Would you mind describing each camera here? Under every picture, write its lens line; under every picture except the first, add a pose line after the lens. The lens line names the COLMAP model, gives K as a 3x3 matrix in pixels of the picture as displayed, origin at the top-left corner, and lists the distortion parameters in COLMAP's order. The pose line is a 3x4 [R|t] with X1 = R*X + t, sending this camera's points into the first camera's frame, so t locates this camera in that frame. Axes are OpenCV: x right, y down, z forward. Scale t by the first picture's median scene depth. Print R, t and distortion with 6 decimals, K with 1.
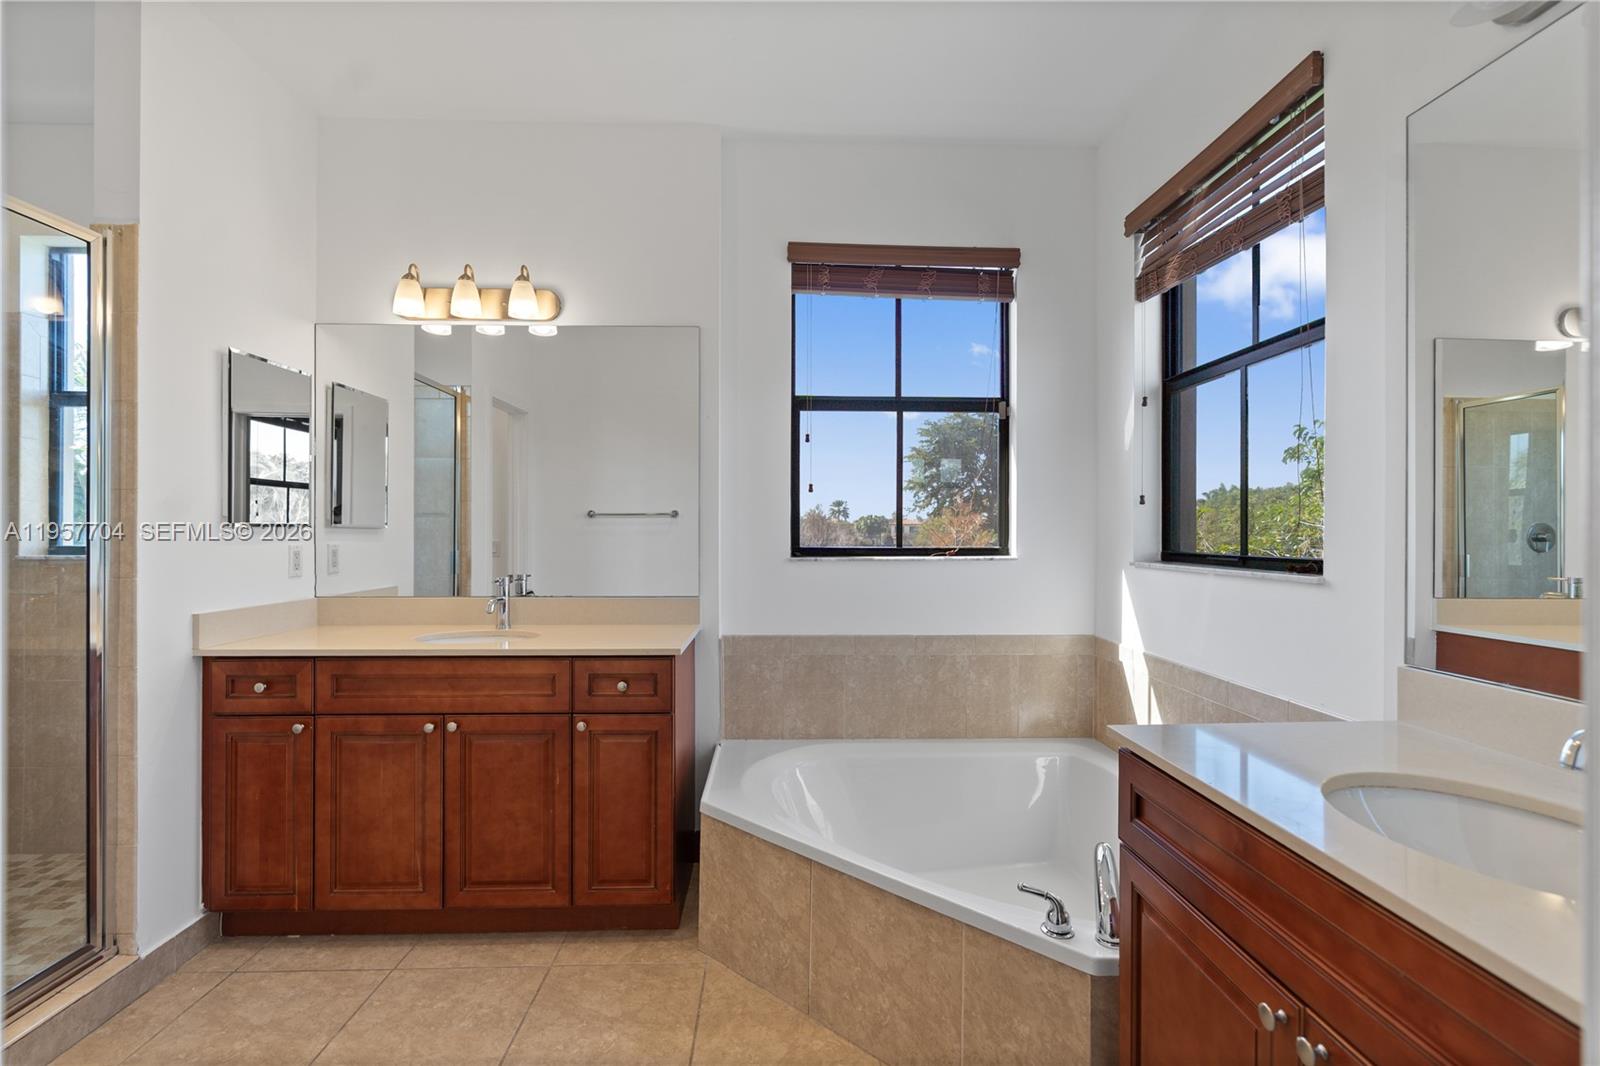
lens RADIAL K [[721.5, 0, 801.3], [0, 721.5, 532.0], [0, 0, 1]] dist [-0.004126, 0.000058]
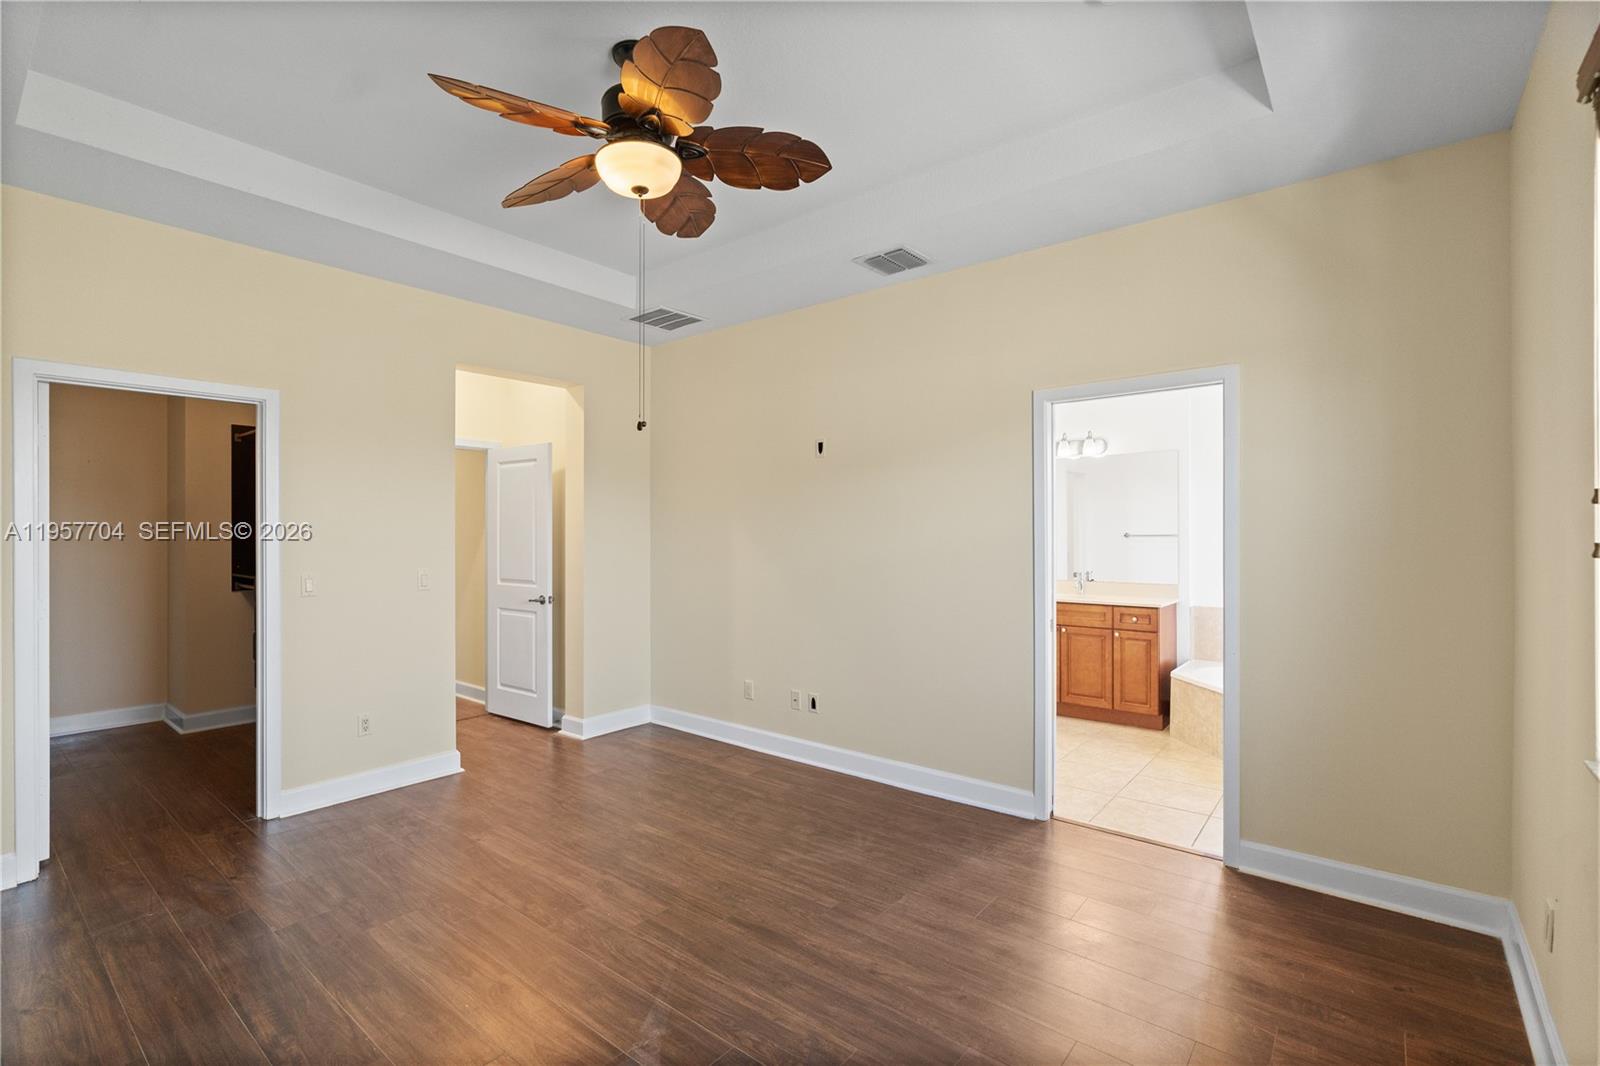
lens RADIAL K [[721.5, 0, 795.2], [0, 721.5, 527.1], [0, 0, 1]] dist [-0.004126, 0.000058]
pose [[0.748854, -0.005932, -0.662709, 0.486960], [-0.000166, 0.999958, -0.009139, -0.068306], [0.662736, 0.006954, 0.748821, -1.514745]]
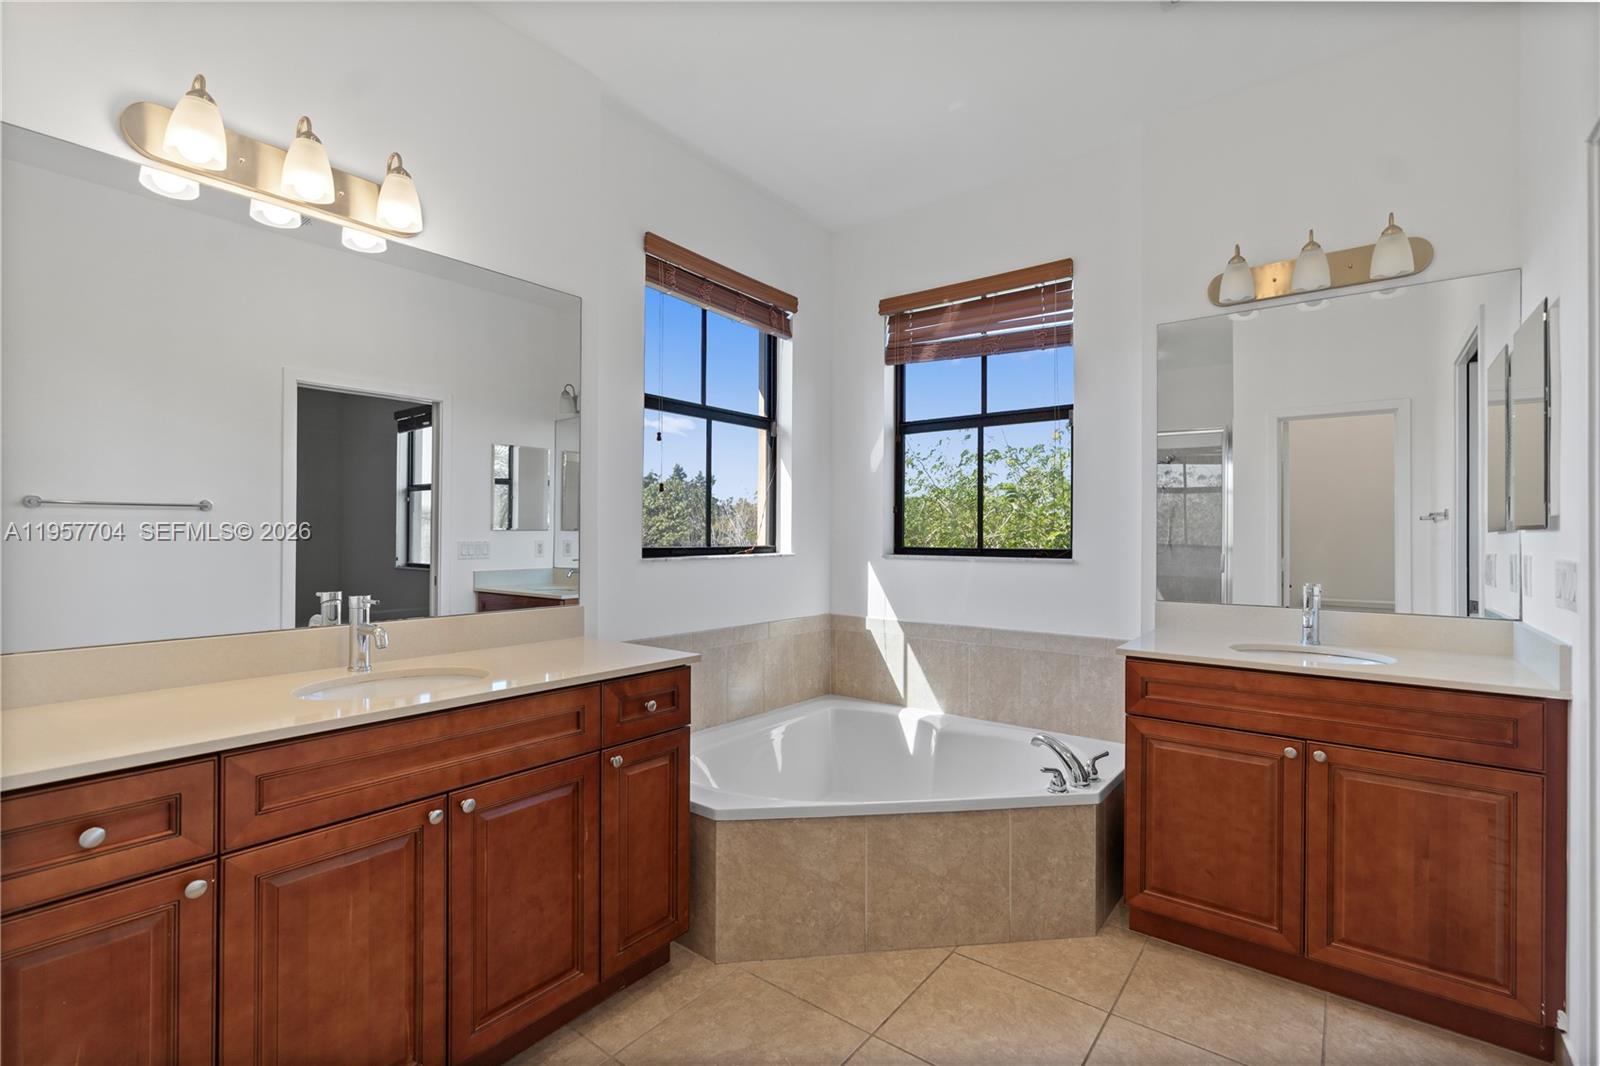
lens RADIAL K [[721.5, 0, 795.4], [0, 721.5, 530.4], [0, 0, 1]] dist [-0.004126, 0.000058]
pose [[0.645039, 0.004868, 0.764134, -0.810511], [-0.002471, 0.999988, -0.004284, 0.001413], [-0.764146, 0.000876, 0.645043, 0.292669]]
